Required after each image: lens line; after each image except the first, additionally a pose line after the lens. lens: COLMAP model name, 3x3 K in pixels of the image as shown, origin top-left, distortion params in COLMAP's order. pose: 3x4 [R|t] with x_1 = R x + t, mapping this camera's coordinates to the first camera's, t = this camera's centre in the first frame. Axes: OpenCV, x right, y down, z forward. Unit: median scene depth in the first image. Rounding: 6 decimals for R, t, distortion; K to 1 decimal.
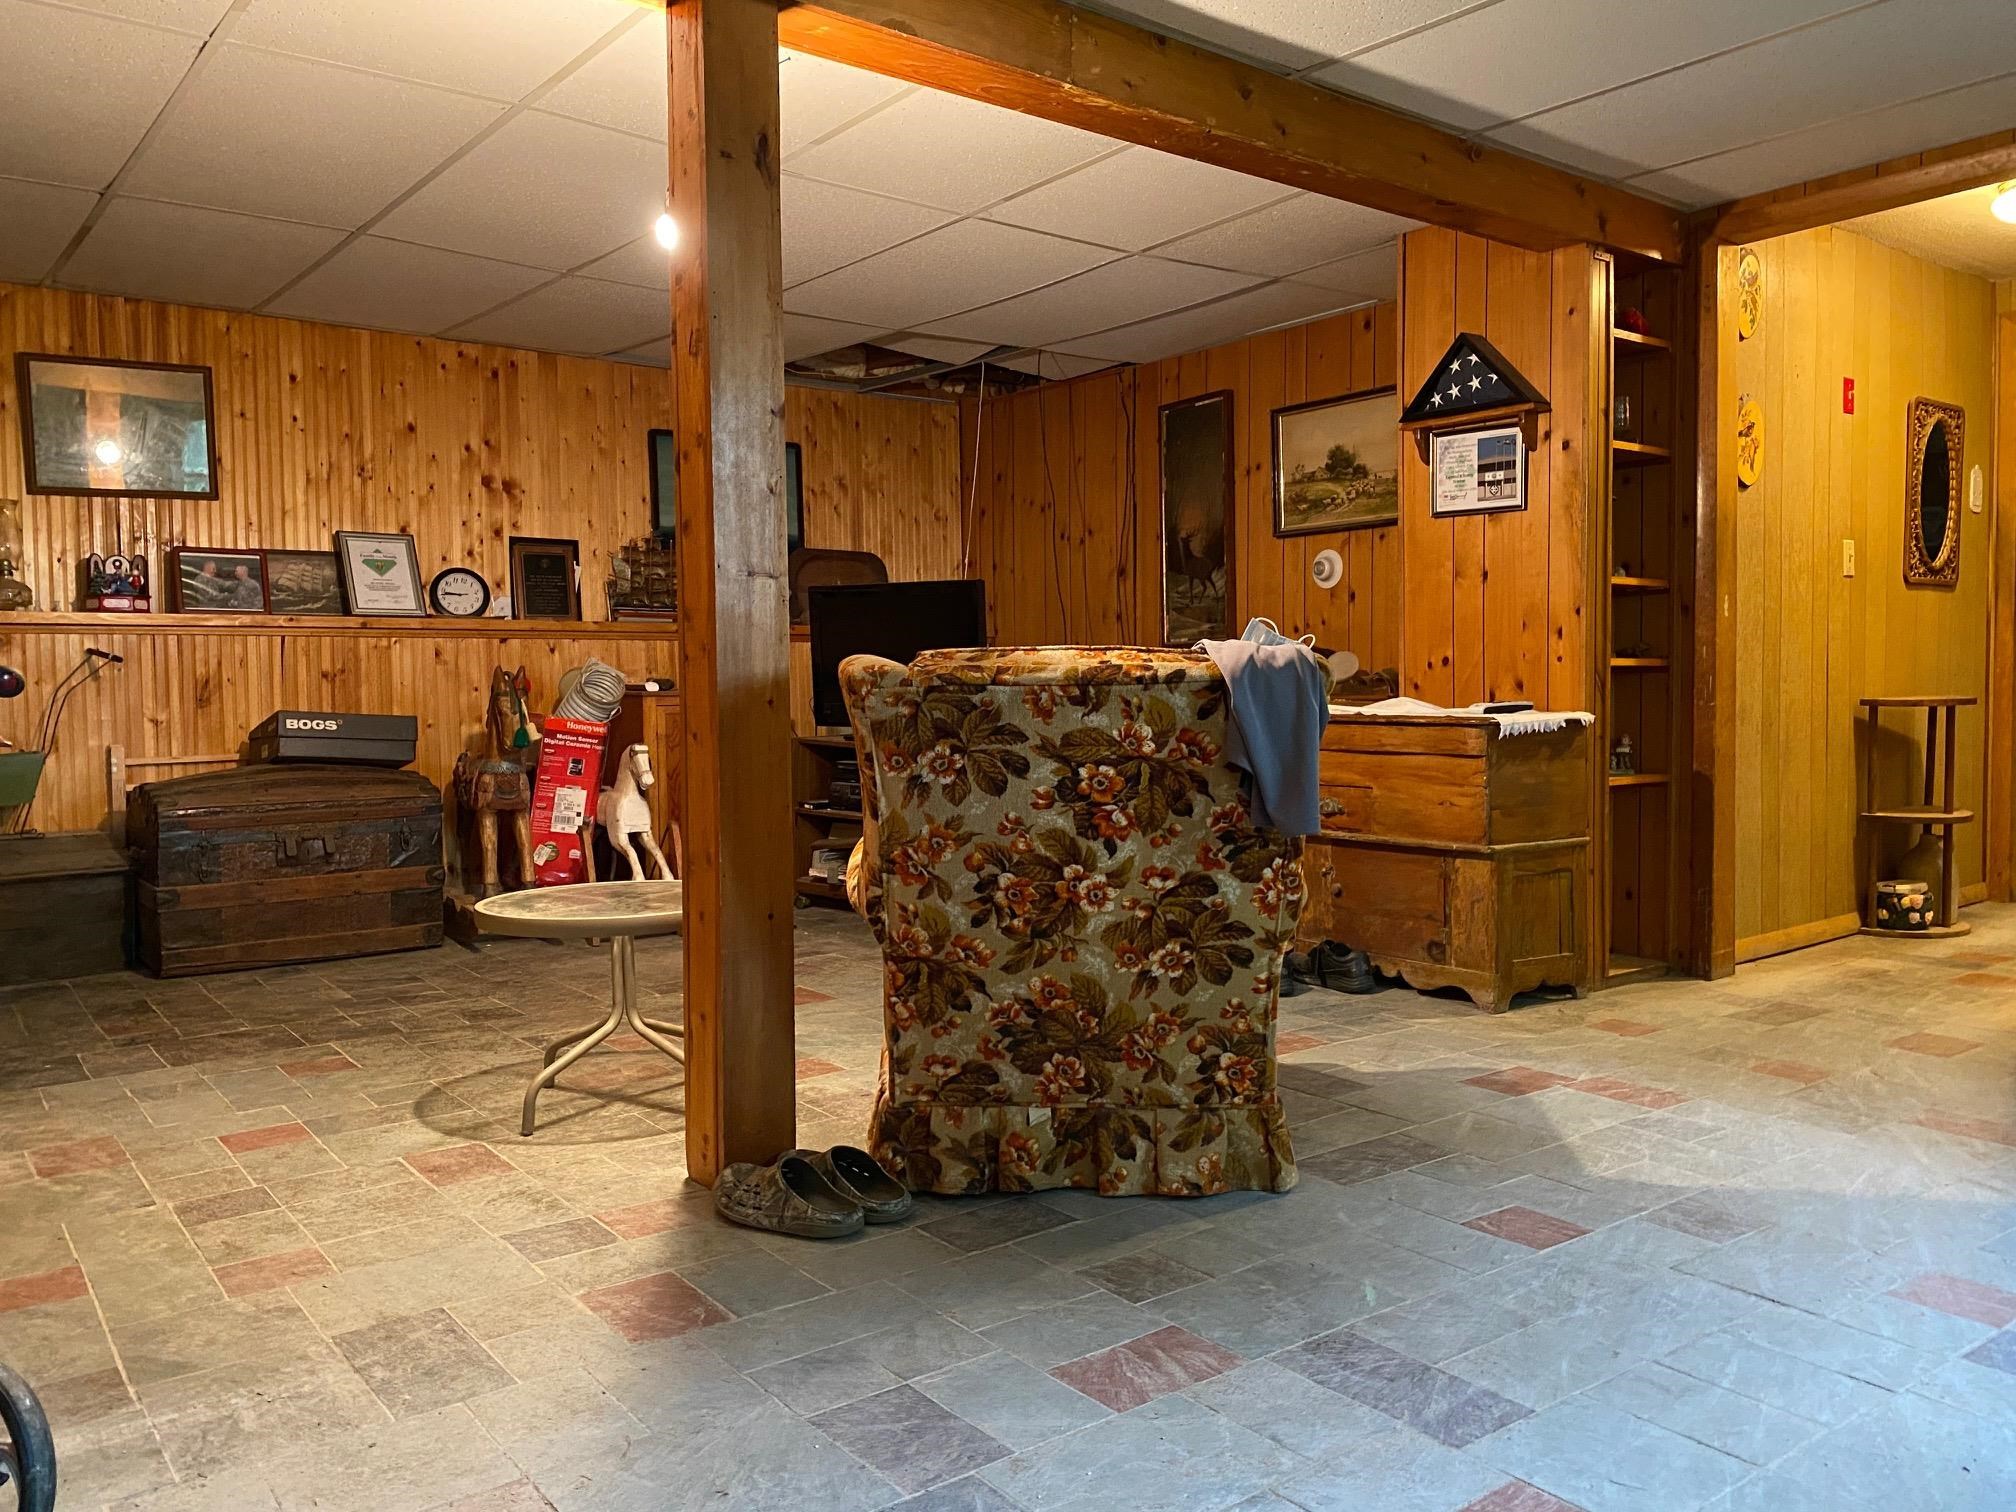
lens RADIAL K [[1526.8, 0, 1016.9], [0, 1526.8, 747.9], [0, 0, 1]] dist [0.049516, -0.067556]
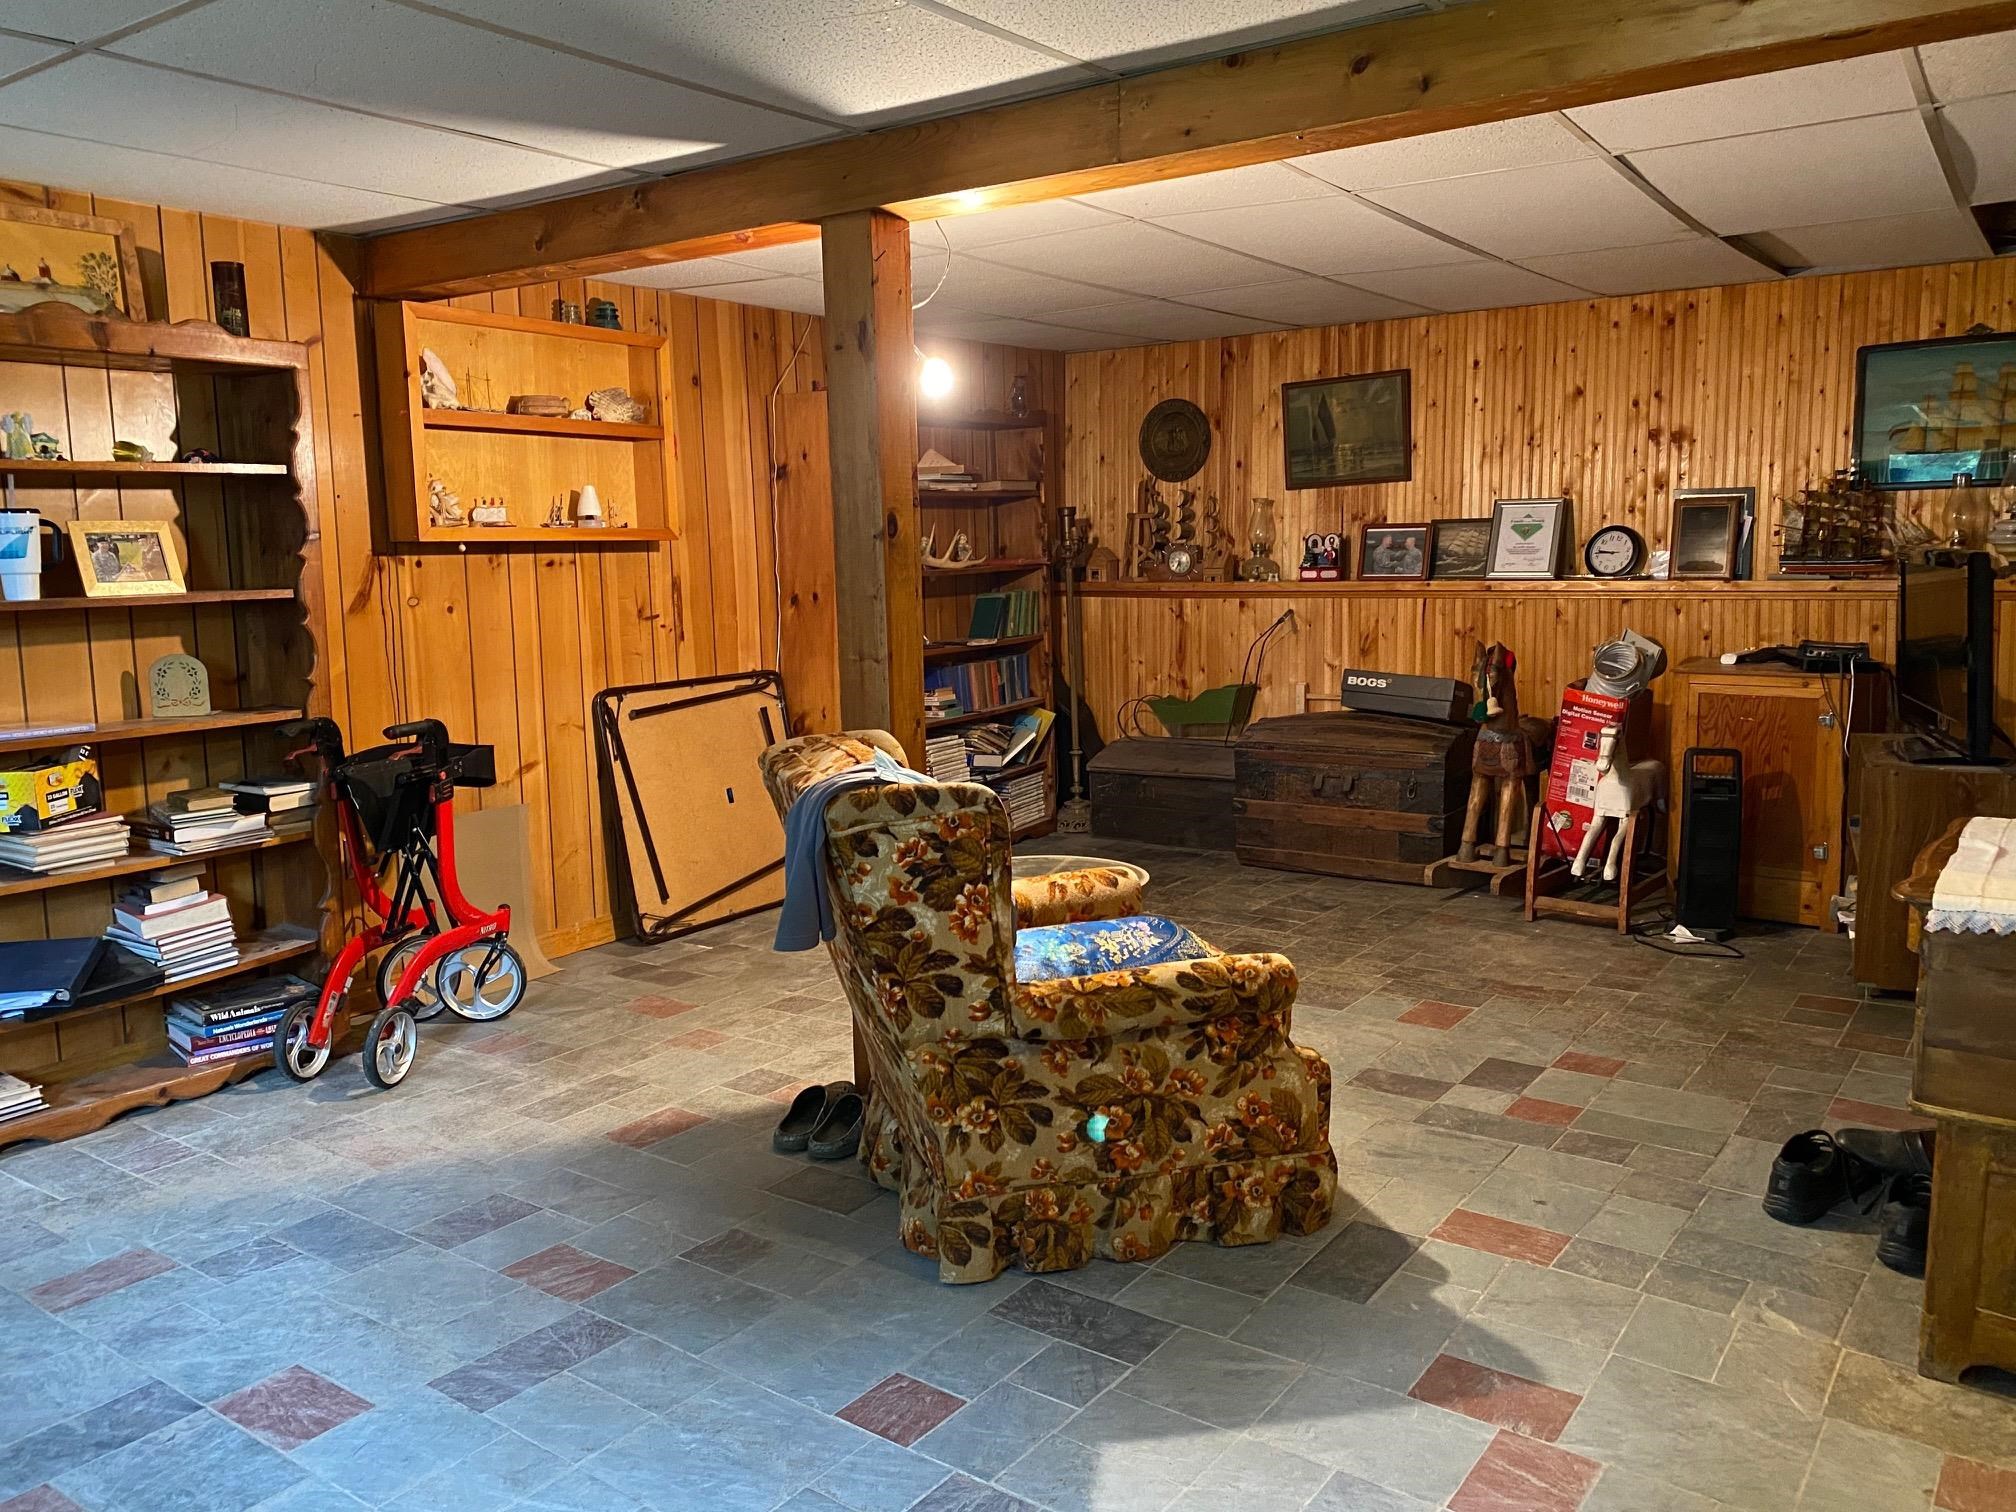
lens RADIAL K [[1526.8, 0, 1011.4], [0, 1526.8, 747.2], [0, 0, 1]] dist [0.049516, -0.067556]
pose [[0.301563, 0.130859, -0.944424, 0.553565], [-0.027888, 0.991323, 0.128453, -0.103560], [0.953038, -0.012398, 0.302596, 0.355460]]
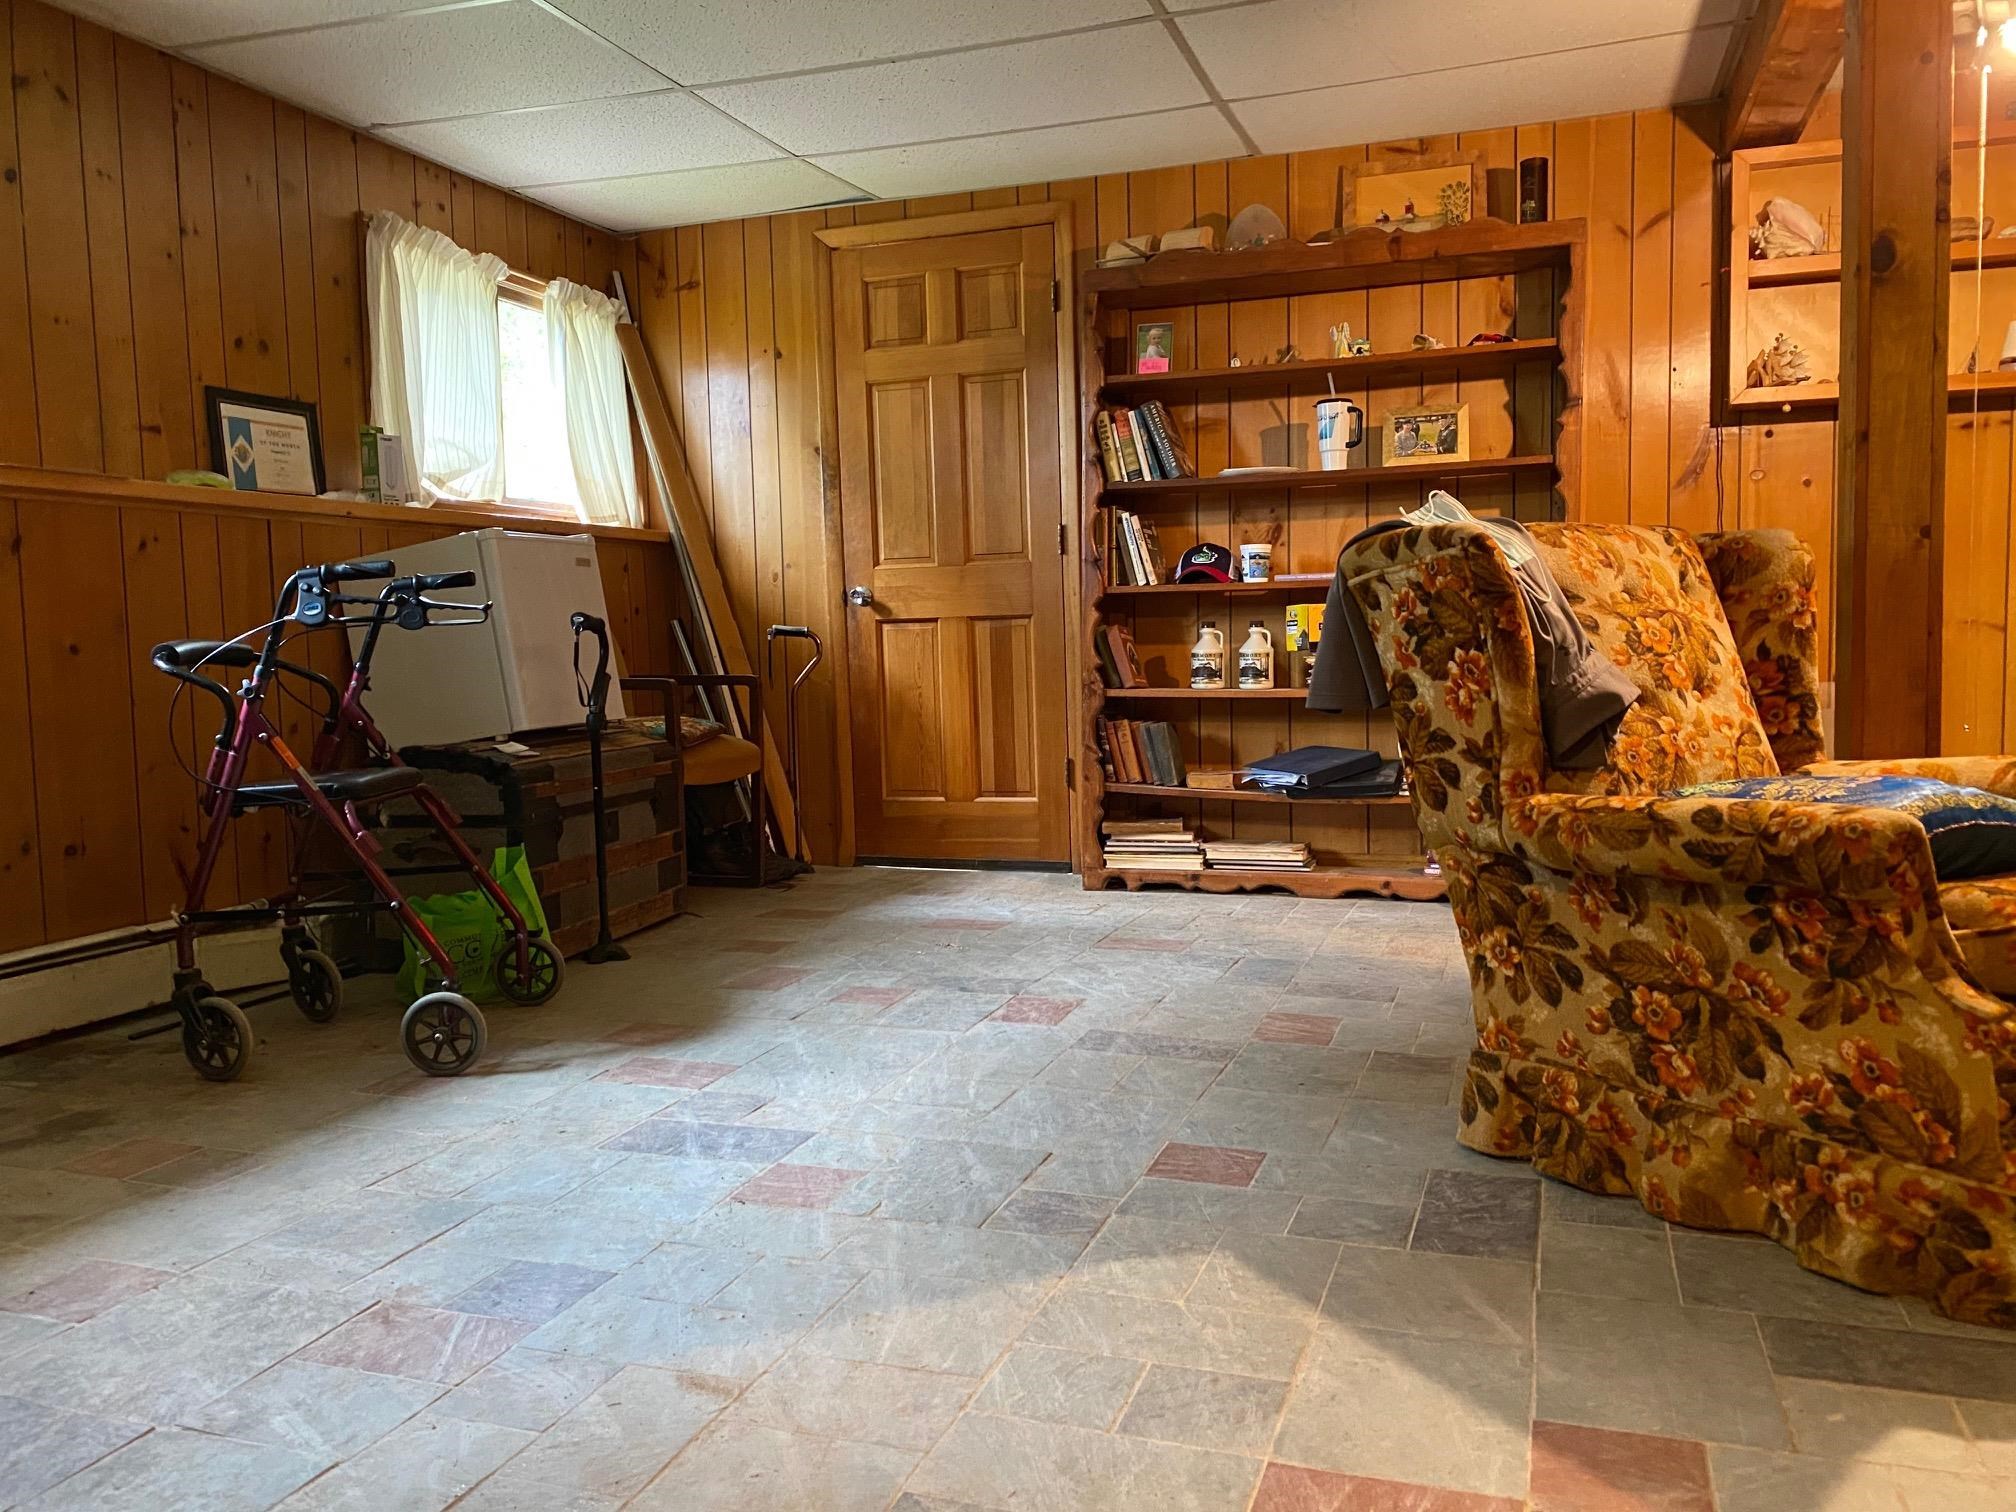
lens RADIAL K [[1526.8, 0, 1044.7], [0, 1526.8, 775.8], [0, 0, 1]] dist [0.049516, -0.067556]
pose [[-0.823178, 0.081863, -0.561850, 0.413771], [0.008904, 0.991291, 0.131389, -0.017828], [0.567713, 0.103154, -0.816738, 0.761645]]
